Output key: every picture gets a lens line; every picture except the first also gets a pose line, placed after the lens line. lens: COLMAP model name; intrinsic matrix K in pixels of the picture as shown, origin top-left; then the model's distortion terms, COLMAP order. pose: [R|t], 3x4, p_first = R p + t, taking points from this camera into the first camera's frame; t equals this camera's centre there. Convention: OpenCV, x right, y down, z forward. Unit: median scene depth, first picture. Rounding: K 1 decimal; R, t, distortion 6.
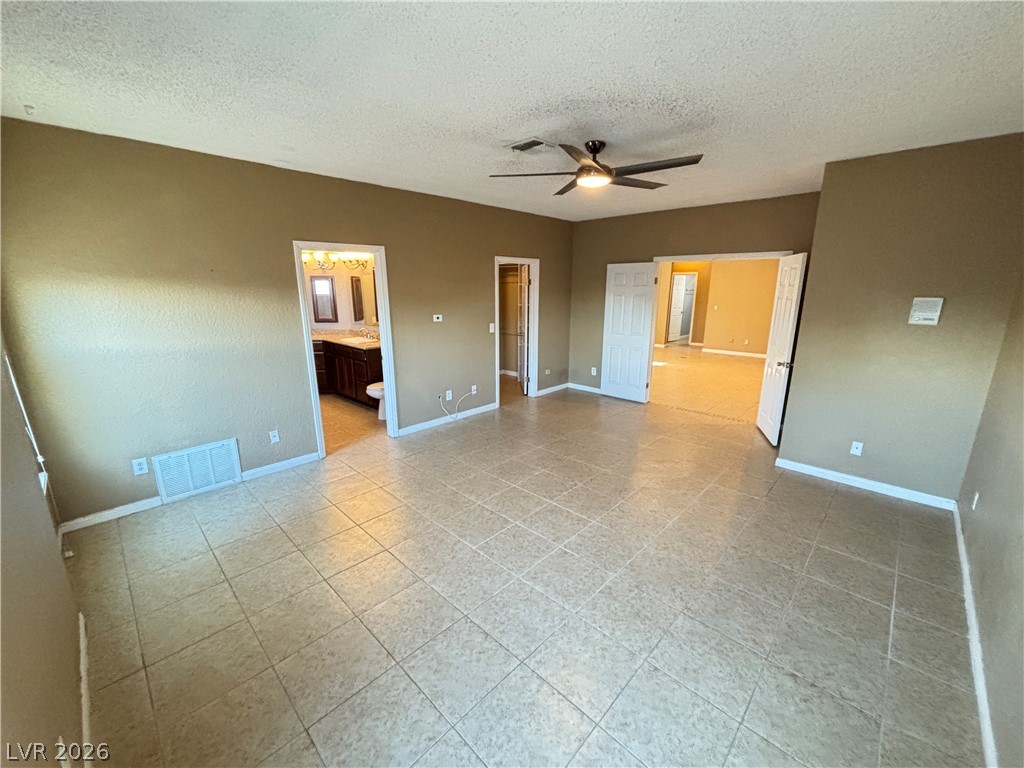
lens RADIAL K [[411.3, 0, 509.9], [0, 411.3, 384.9], [0, 0, 1]] dist [0.000800, -0.000124]
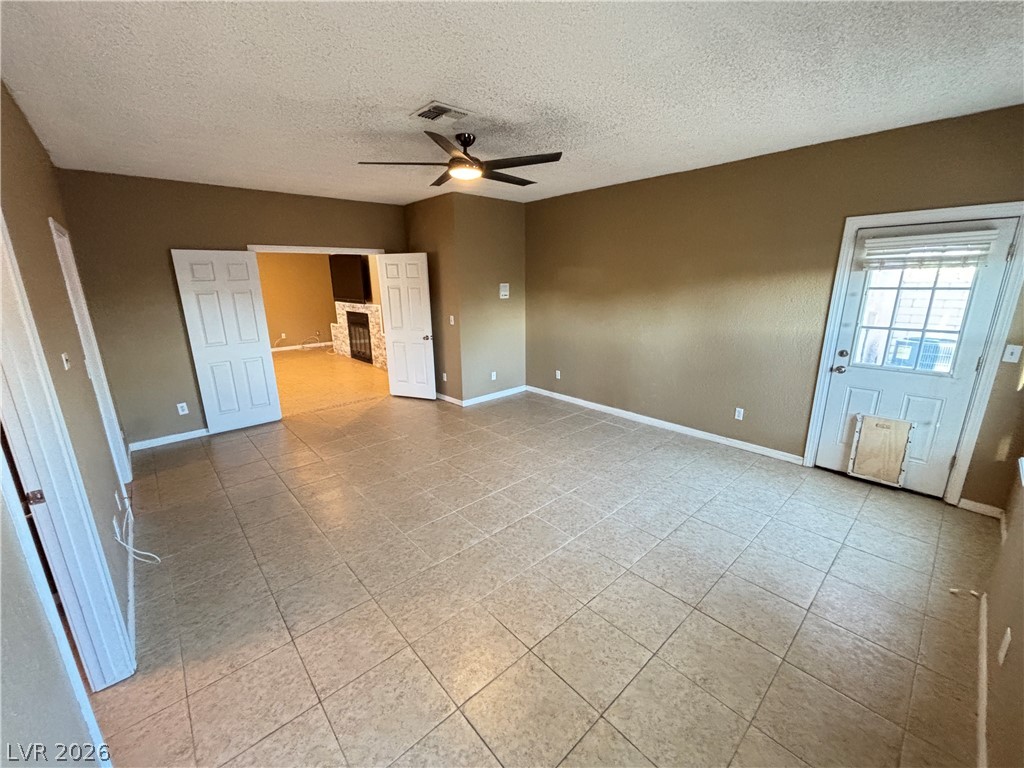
lens RADIAL K [[406.3, 0, 515.0], [0, 406.3, 386.3], [0, 0, 1]] dist [-0.000496, -0.000103]
pose [[0.068632, -0.260781, 0.962955, -0.735682], [0.246984, 0.939626, 0.236859, -0.171555], [-0.966586, 0.221579, 0.128897, 0.714718]]
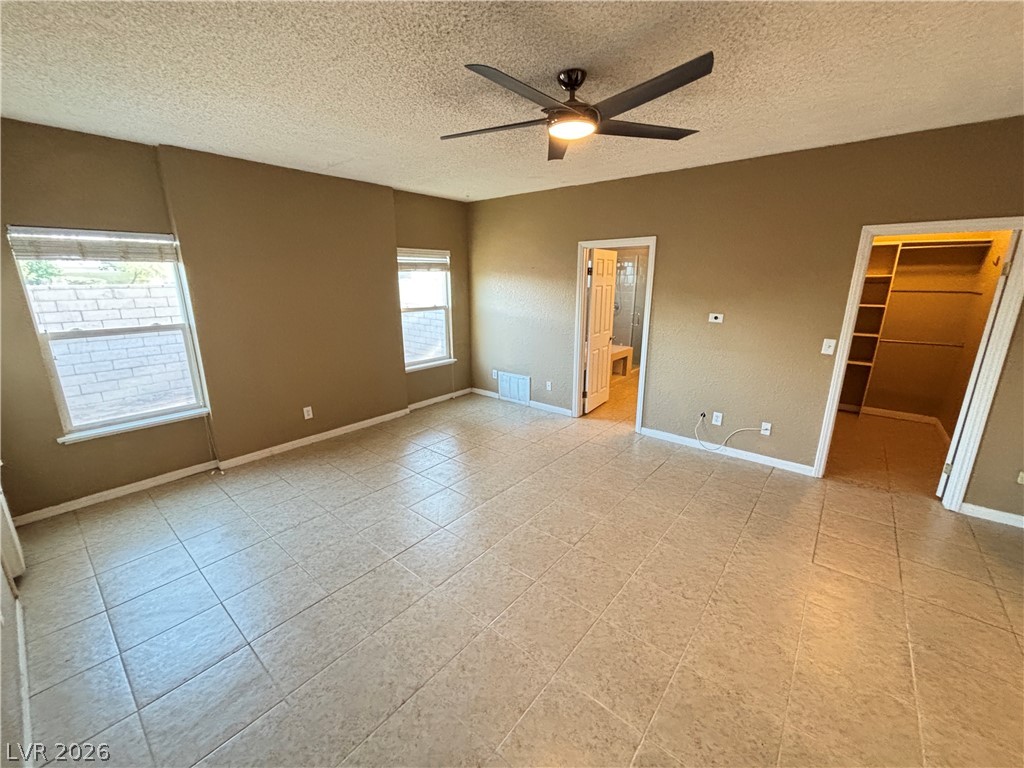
lens RADIAL K [[415.8, 0, 511.5], [0, 415.8, 382.7], [0, 0, 1]] dist [0.012508, -0.000172]
pose [[0.075856, 0.250544, -0.965129, 0.824832], [-0.233624, 0.945441, 0.227071, -0.185549], [0.969364, 0.208252, 0.130250, 0.738532]]
